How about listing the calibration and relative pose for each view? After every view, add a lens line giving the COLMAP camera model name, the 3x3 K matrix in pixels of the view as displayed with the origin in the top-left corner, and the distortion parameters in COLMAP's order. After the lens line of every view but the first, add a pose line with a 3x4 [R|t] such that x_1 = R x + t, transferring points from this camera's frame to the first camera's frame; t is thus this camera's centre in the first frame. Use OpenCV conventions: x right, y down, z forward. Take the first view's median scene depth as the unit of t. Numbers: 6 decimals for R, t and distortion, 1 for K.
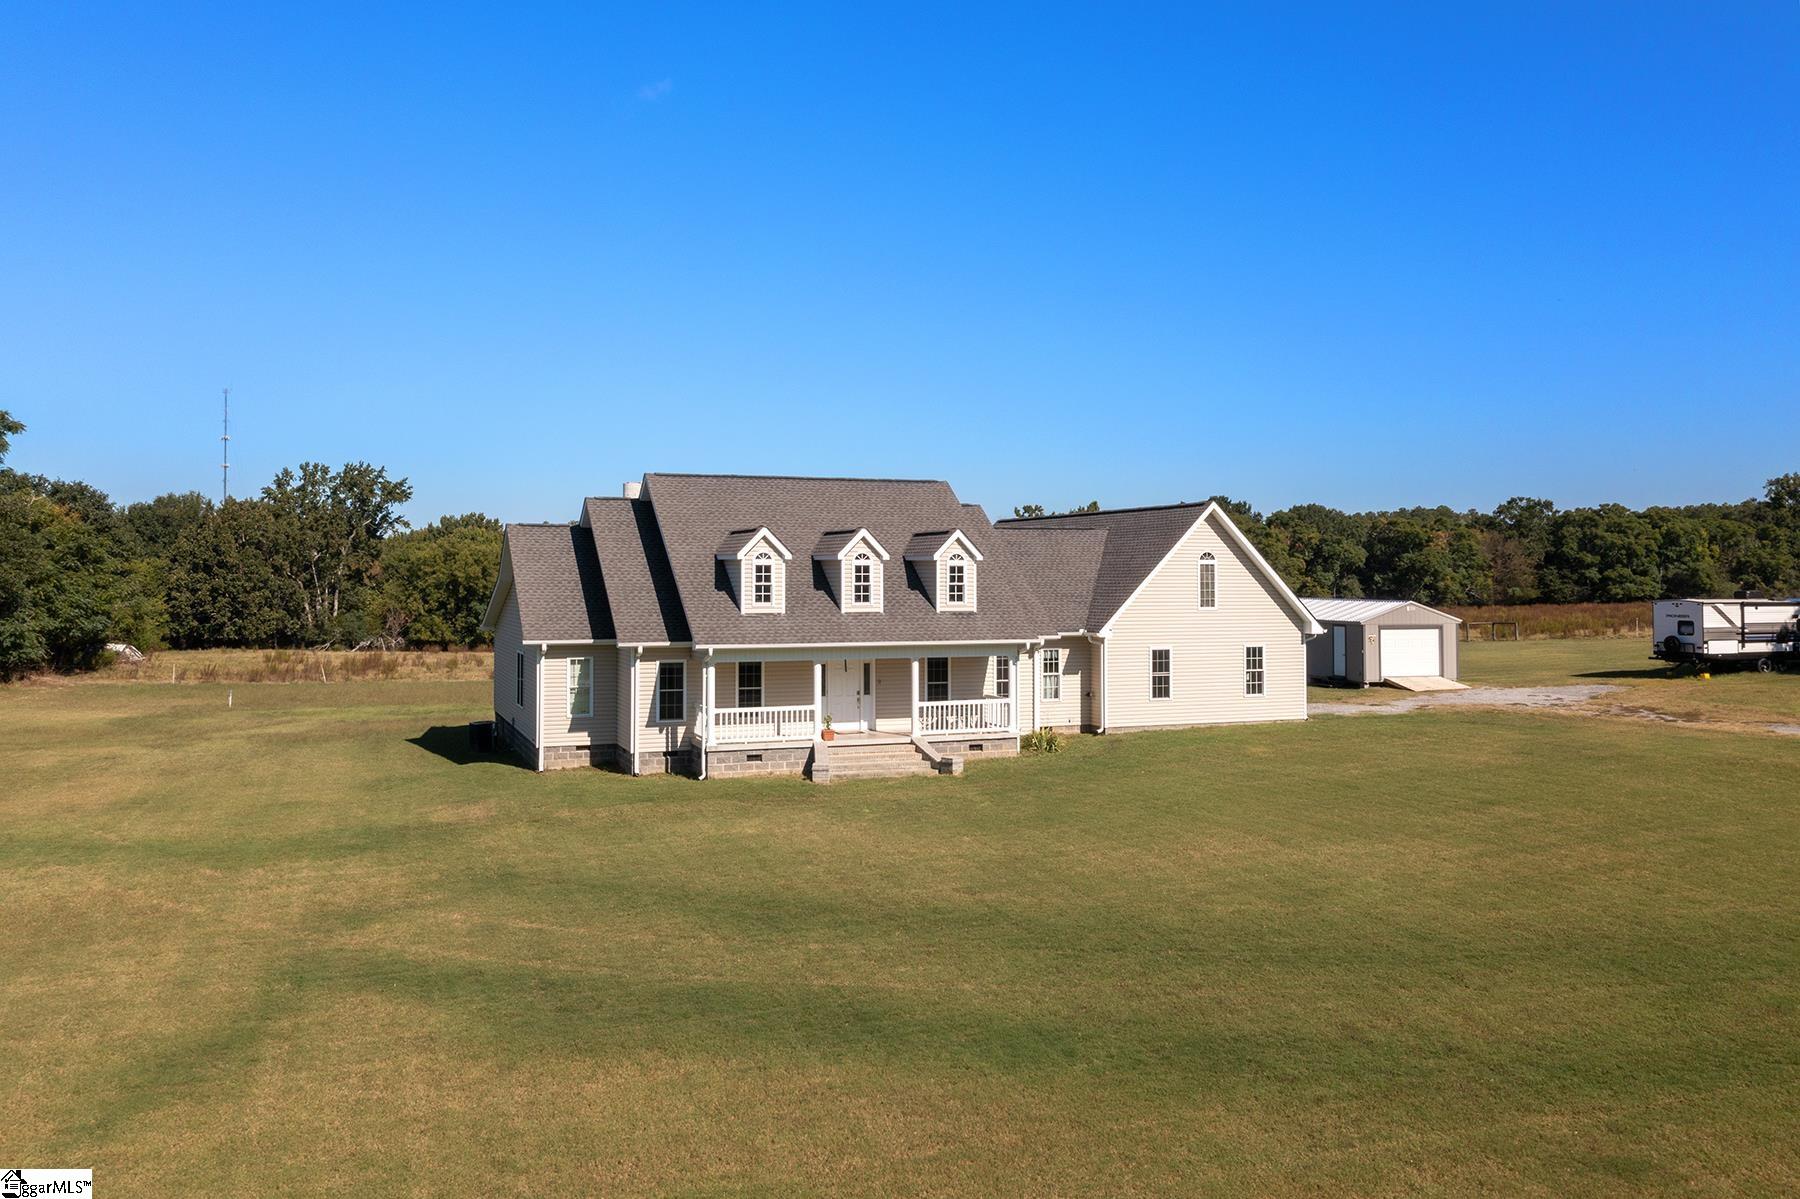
lens RADIAL K [[1442.1, 0, 900.0], [0, 1442.1, 599.5], [0, 0, 1]] dist [-0.009427, -0.004228]
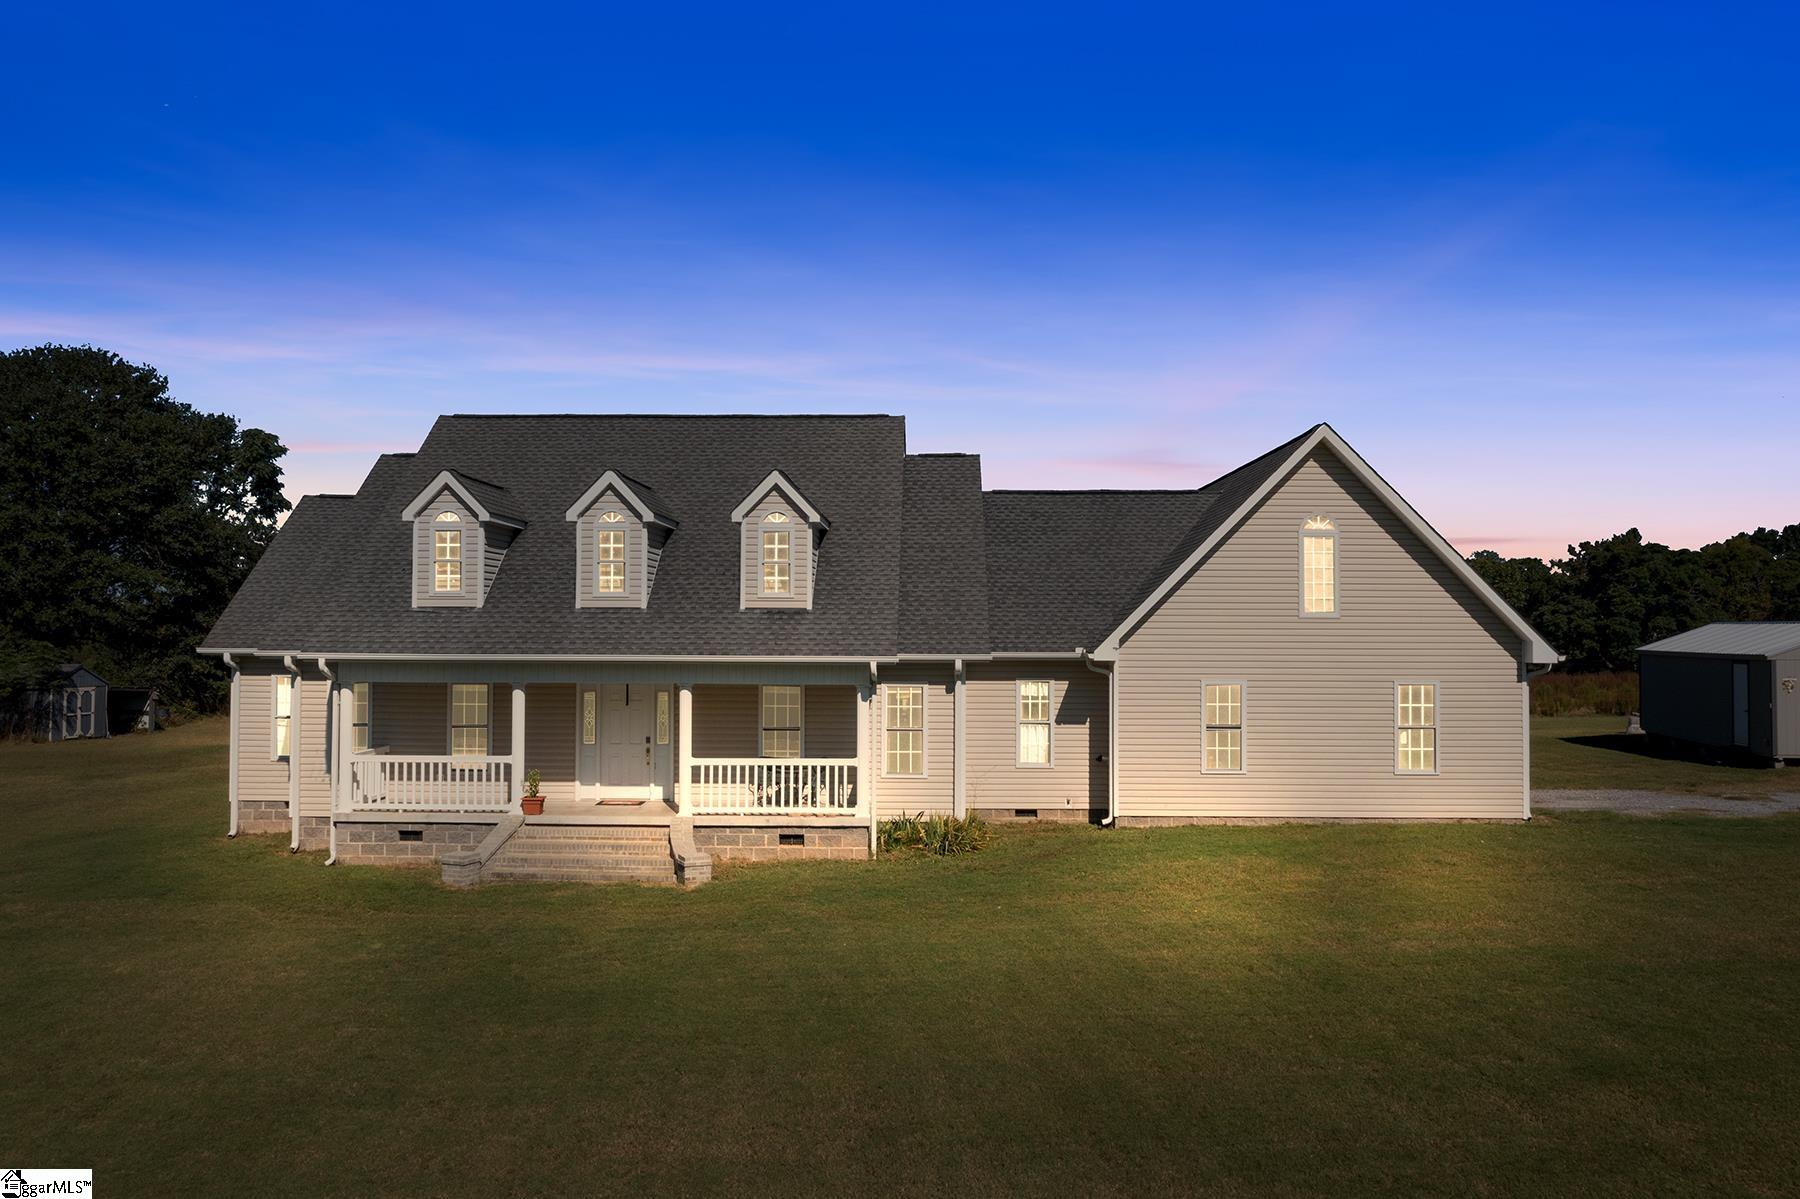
lens RADIAL K [[1428.3, 0, 899.6], [0, 1428.3, 646.5], [0, 0, 1]] dist [-0.014169, -0.003256]
pose [[0.922689, 0.009548, -0.385427, 0.309361], [-0.011061, 0.999937, -0.001708, 0.024070], [0.385387, 0.005839, 0.922737, 0.470033]]
